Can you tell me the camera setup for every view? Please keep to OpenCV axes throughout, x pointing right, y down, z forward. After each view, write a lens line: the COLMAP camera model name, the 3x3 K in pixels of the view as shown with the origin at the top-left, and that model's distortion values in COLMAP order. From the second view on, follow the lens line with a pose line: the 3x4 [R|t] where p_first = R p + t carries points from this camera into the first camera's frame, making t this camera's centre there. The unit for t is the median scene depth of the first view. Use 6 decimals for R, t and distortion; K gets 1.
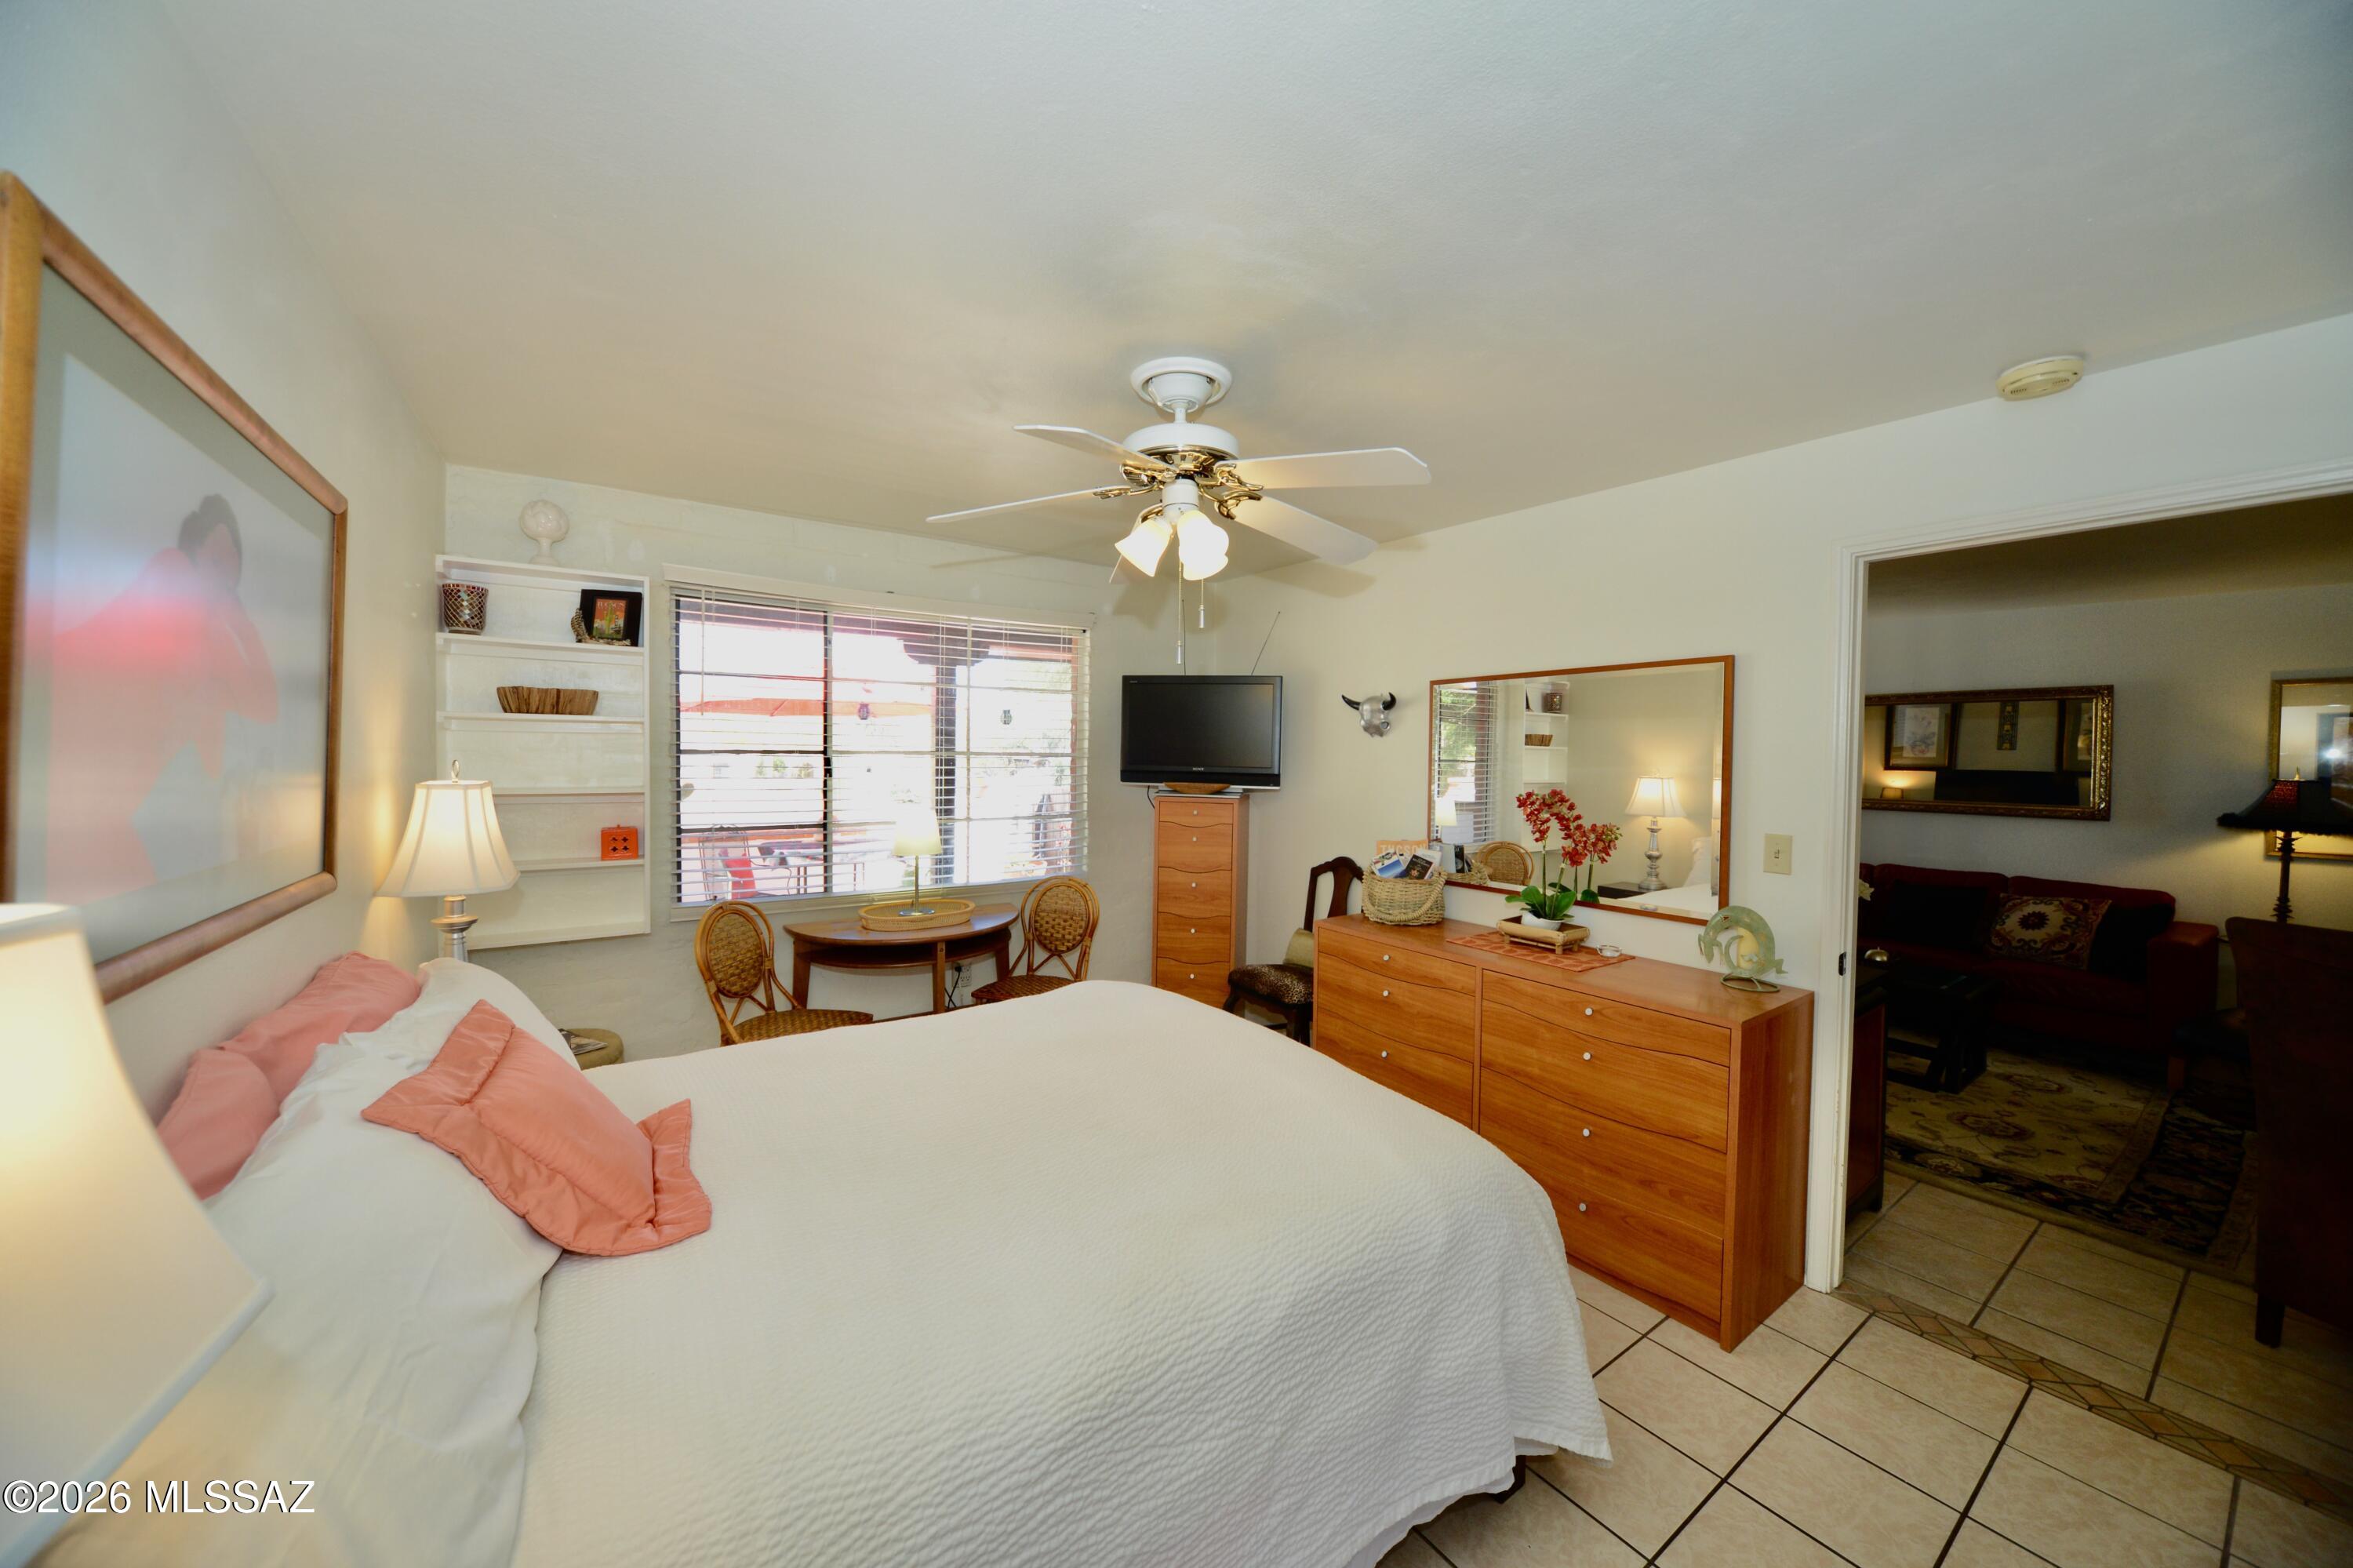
lens RADIAL K [[816.2, 0, 1165.4], [0, 816.2, 778.8], [0, 0, 1]] dist [-0.012927, 0.000383]
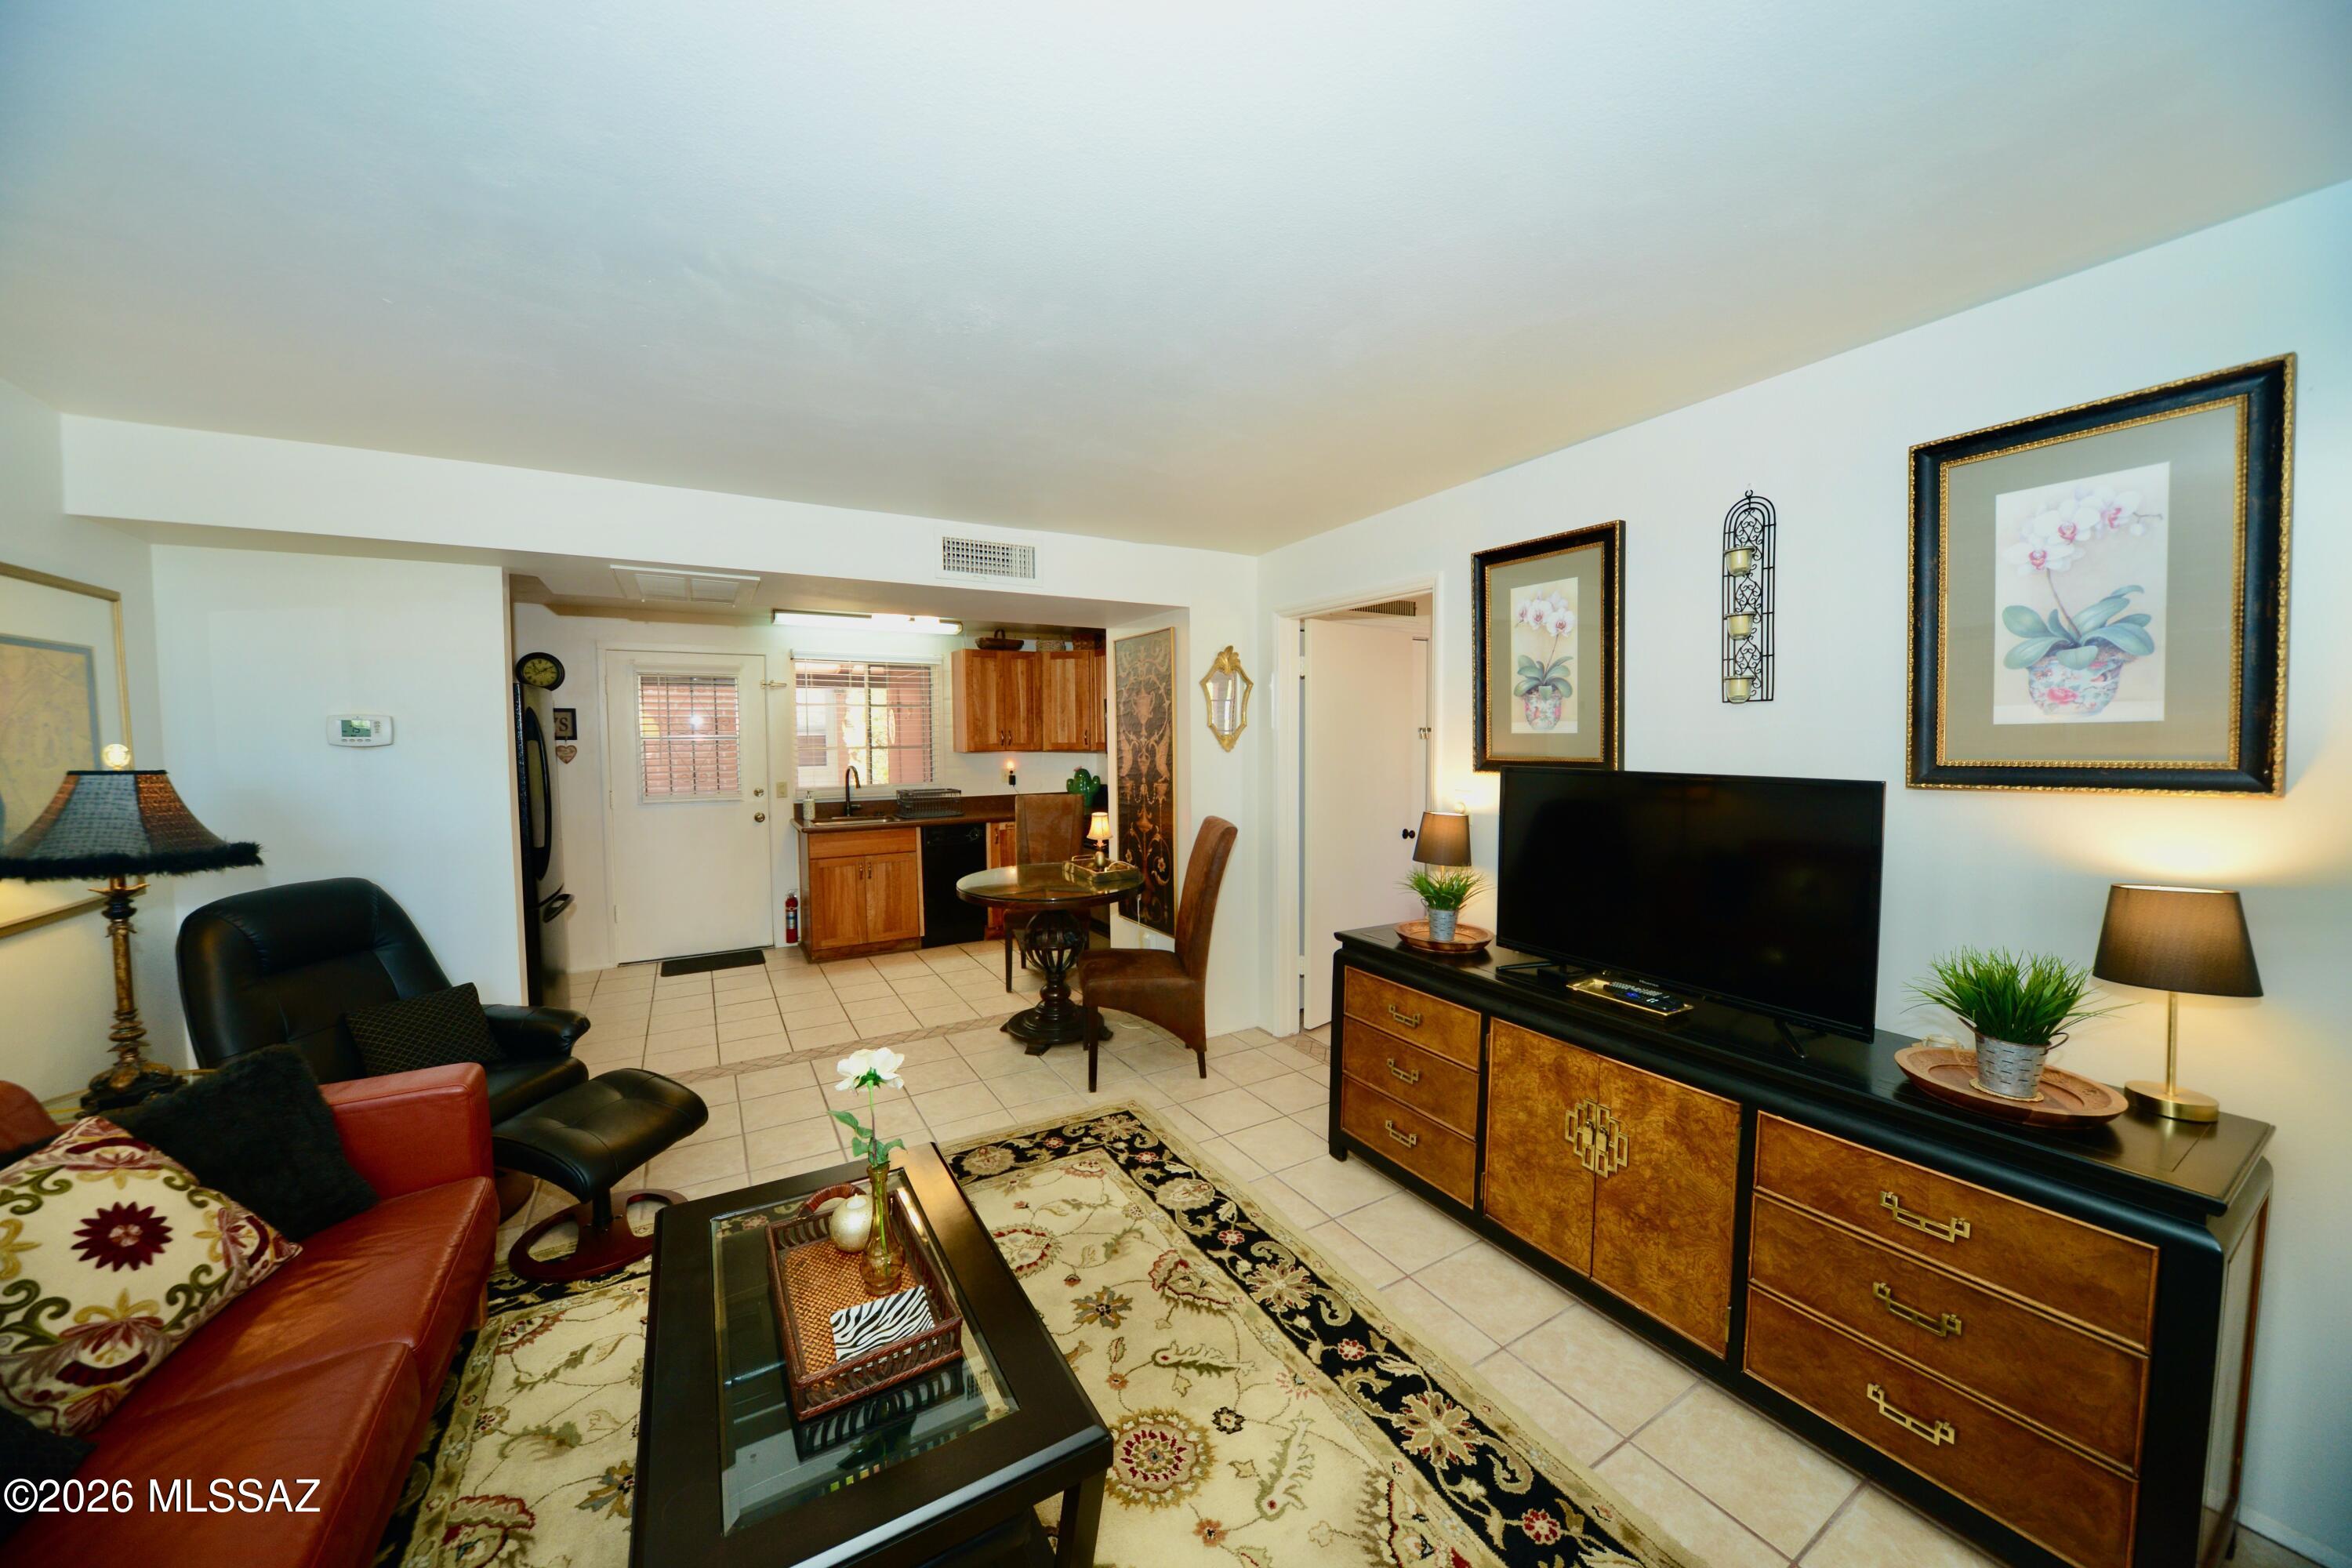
lens RADIAL K [[811.1, 0, 1161.1], [0, 811.1, 777.3], [0, 0, 1]] dist [-0.013973, 0.000066]
pose [[-0.997691, -0.009361, 0.067263, 0.849951], [-0.003801, 0.996599, 0.082318, -0.042444], [-0.067805, 0.081872, -0.994334, 1.660172]]
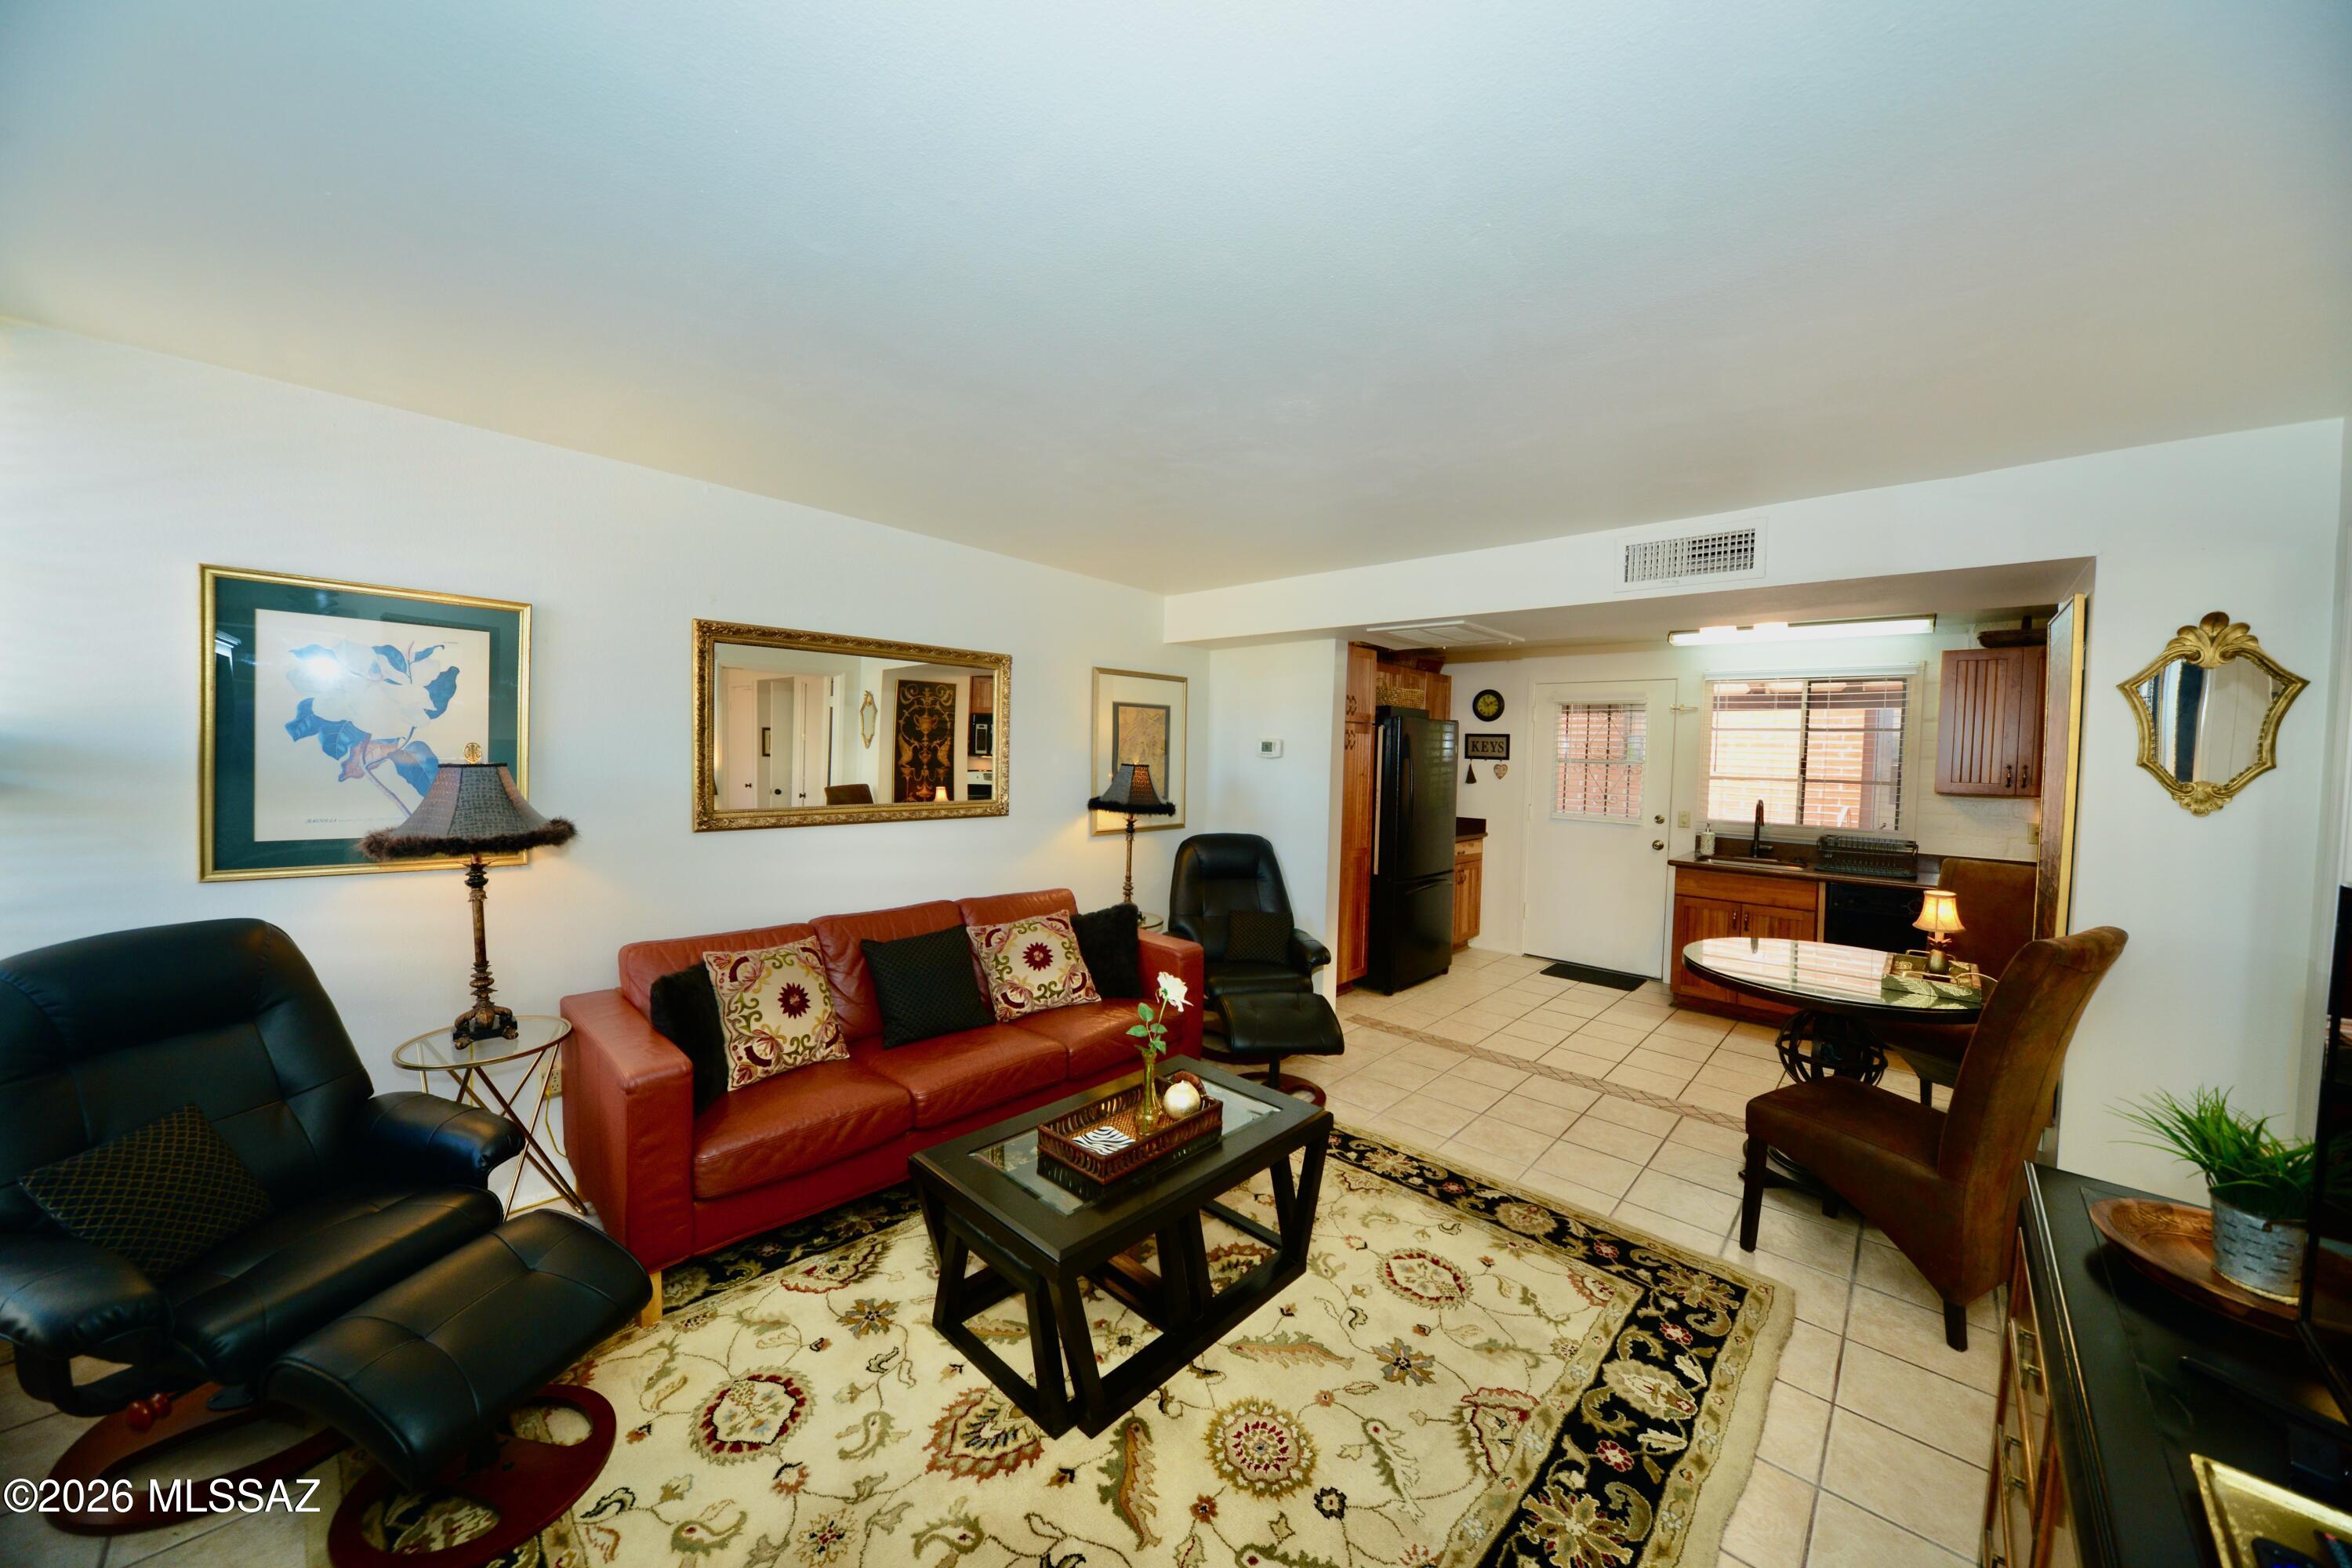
lens RADIAL K [[812.9, 0, 1174.5], [0, 812.9, 777.2], [0, 0, 1]] dist [-0.012052, 0.000175]
pose [[-0.218661, -0.052836, 0.974369, 0.404313], [0.001092, 0.998519, 0.054390, -0.045368], [-0.975800, 0.012957, -0.218280, 1.360317]]
